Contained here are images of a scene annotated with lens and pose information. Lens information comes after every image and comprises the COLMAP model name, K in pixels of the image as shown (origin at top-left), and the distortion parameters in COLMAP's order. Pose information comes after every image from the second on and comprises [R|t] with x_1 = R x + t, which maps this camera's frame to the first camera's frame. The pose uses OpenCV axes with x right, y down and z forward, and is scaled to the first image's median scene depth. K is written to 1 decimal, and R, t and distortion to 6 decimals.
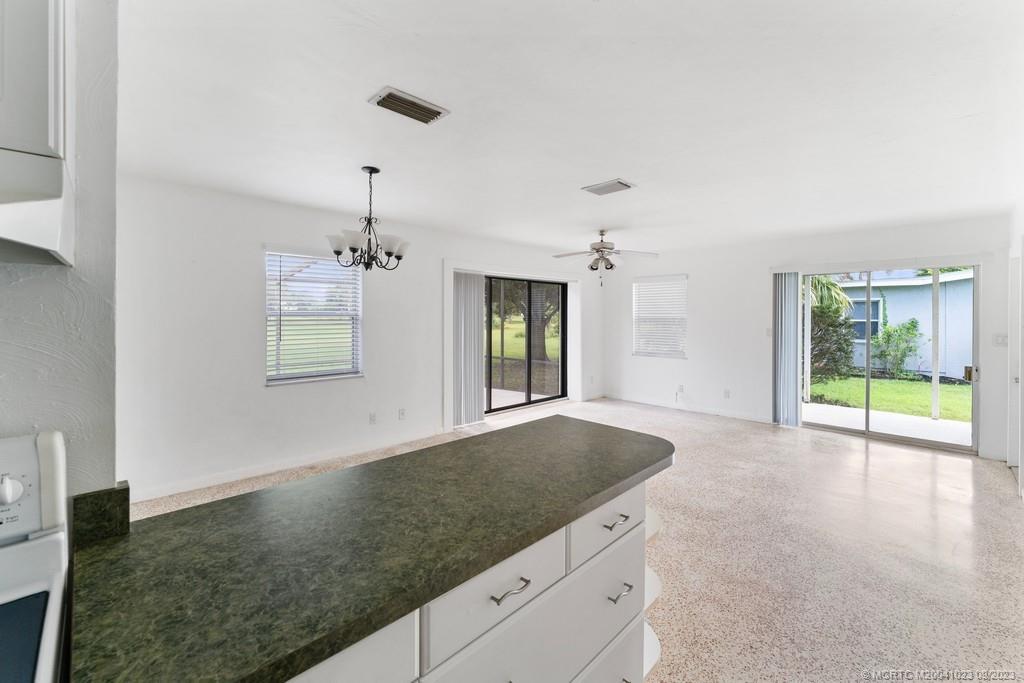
lens RADIAL K [[424.4, 0, 514.8], [0, 424.4, 318.0], [0, 0, 1]] dist [-0.001155, -0.000011]
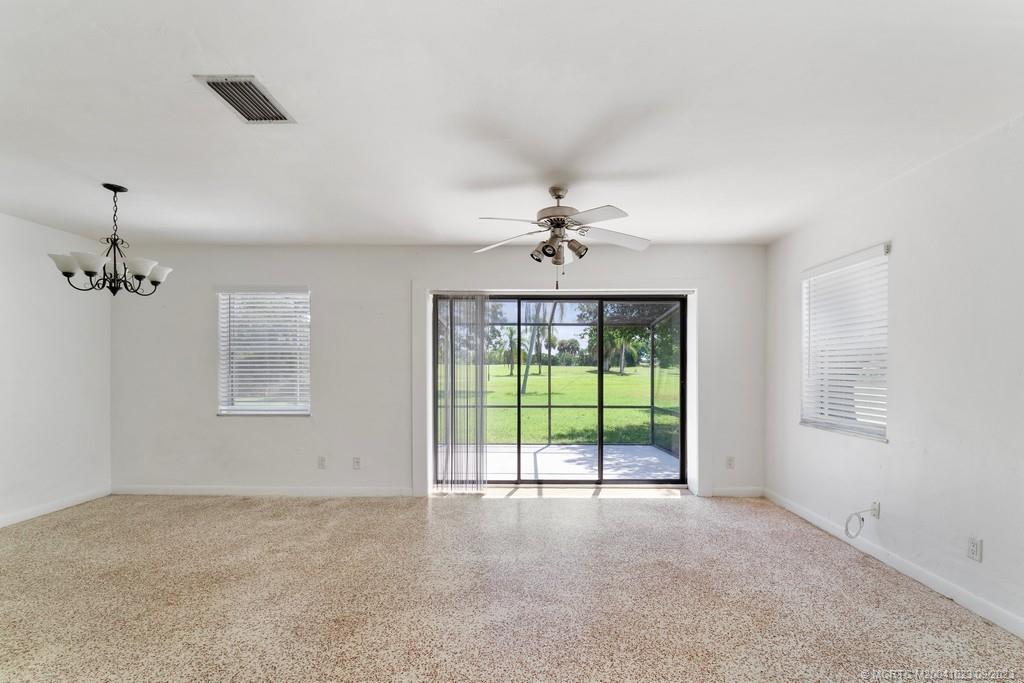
lens RADIAL K [[451.0, 0, 525.9], [0, 451.0, 369.1], [0, 0, 1]] dist [-0.002796, 0.000184]
pose [[0.707938, 0.000258, -0.706274, 0.602932], [-0.000384, 1.000000, -0.000020, 0.032041], [0.706274, 0.000285, 0.707938, 0.557612]]
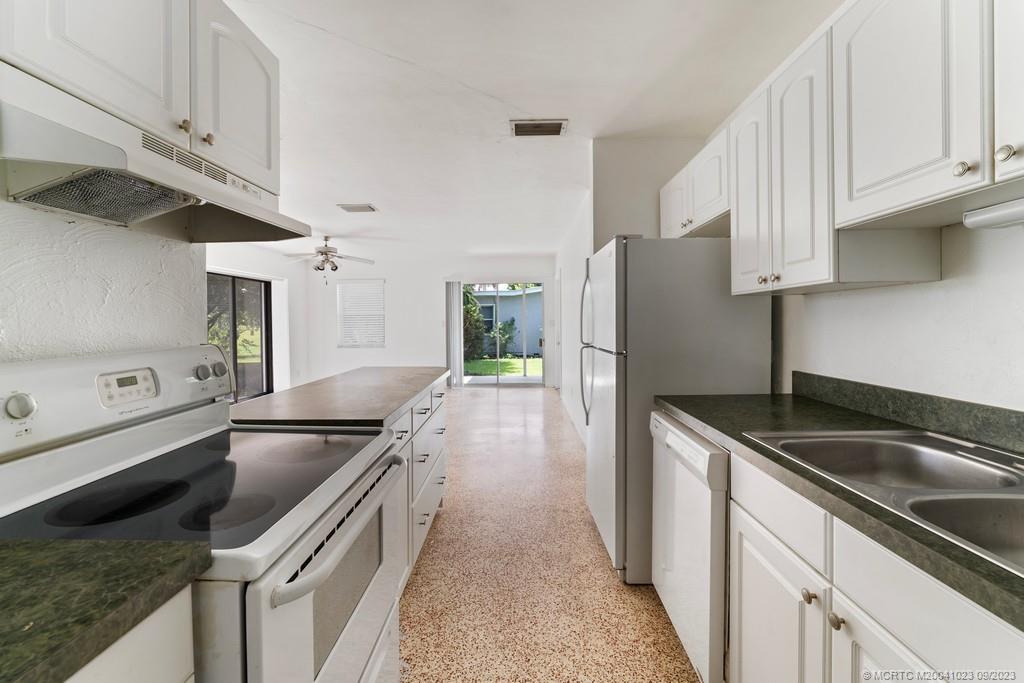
lens RADIAL K [[421.1, 0, 505.1], [0, 421.1, 327.4], [0, 0, 1]] dist [-0.001558, -0.000057]
pose [[0.727910, -0.019544, 0.685394, -0.234069], [0.014567, 0.999809, 0.013039, 0.034383], [-0.685518, 0.000493, 0.728056, -0.172580]]
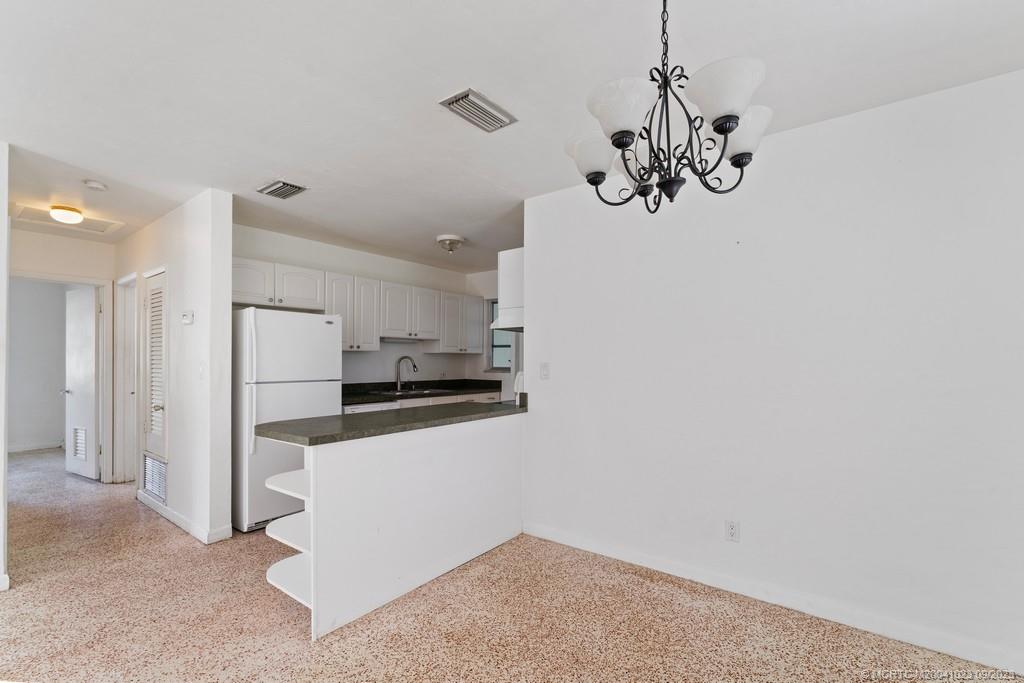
lens RADIAL K [[453.6, 0, 525.1], [0, 453.6, 361.4], [0, 0, 1]] dist [-0.003873, -0.000529]
pose [[-0.989574, -0.007814, -0.143812, -0.085993], [-0.008381, 0.999959, 0.003337, 0.028441], [0.143780, 0.004508, -0.989599, 0.847608]]
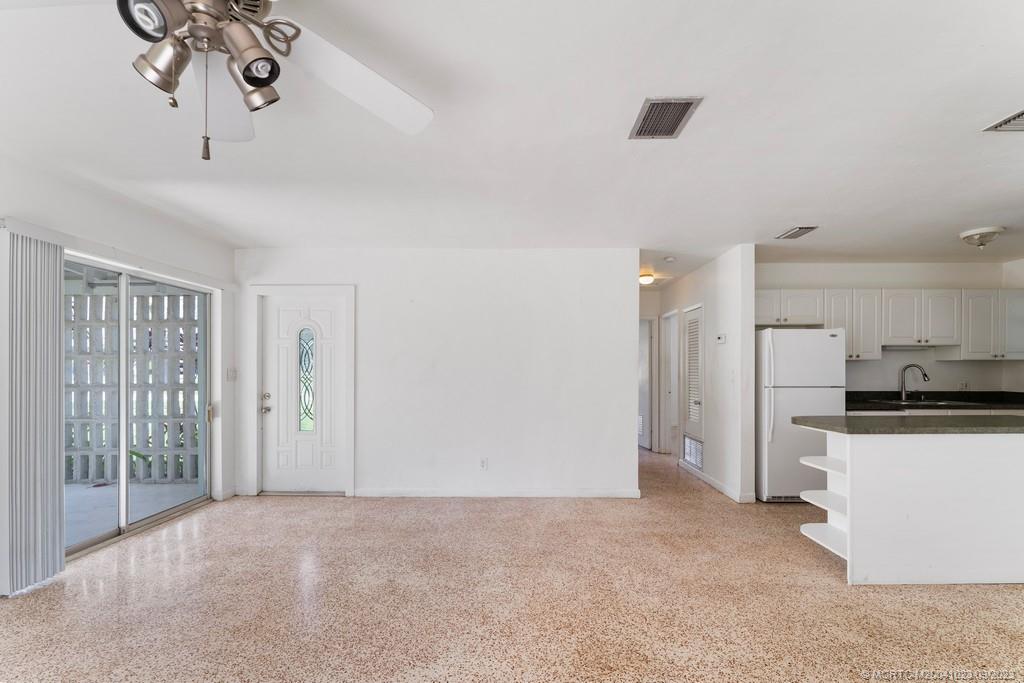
lens RADIAL K [[451.0, 0, 525.9], [0, 451.0, 369.1], [0, 0, 1]] dist [-0.002796, 0.000184]
pose [[-0.707538, -0.003813, 0.706665, -0.061258], [-0.000334, 0.999987, 0.005061, 0.027970], [-0.706675, 0.003345, -0.707531, 1.057865]]
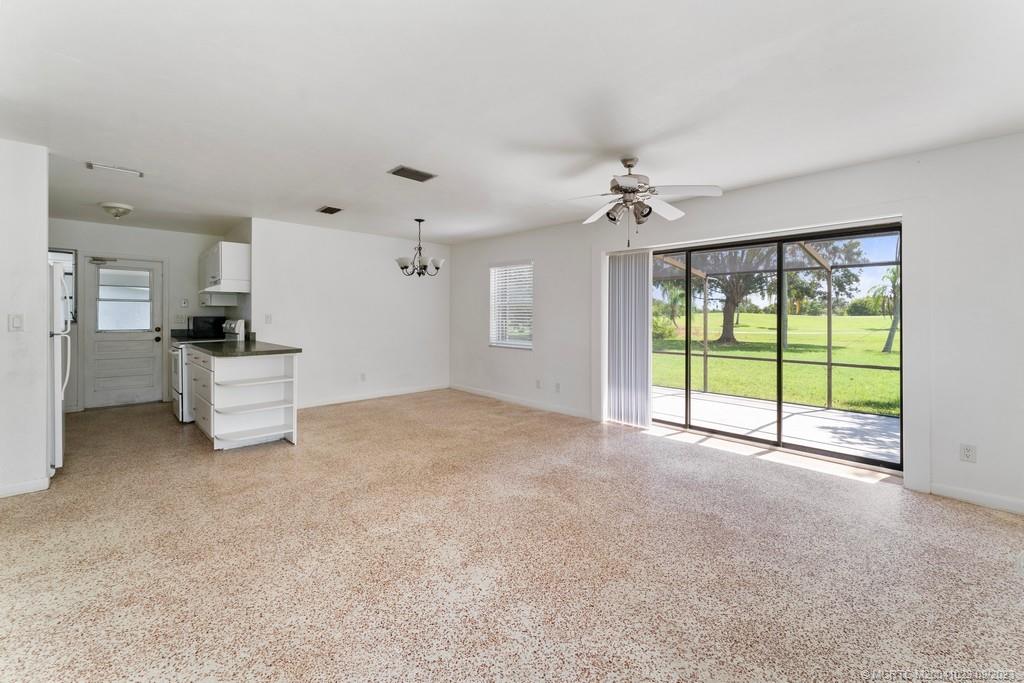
lens RADIAL K [[420.8, 0, 513.3], [0, 420.8, 316.6], [0, 0, 1]] dist [0.008400, -0.000174]
pose [[-0.012345, -0.002776, -0.999920, 0.850105], [-0.009091, 0.999955, -0.002664, 0.034636], [0.999882, 0.009057, -0.012370, 0.845060]]
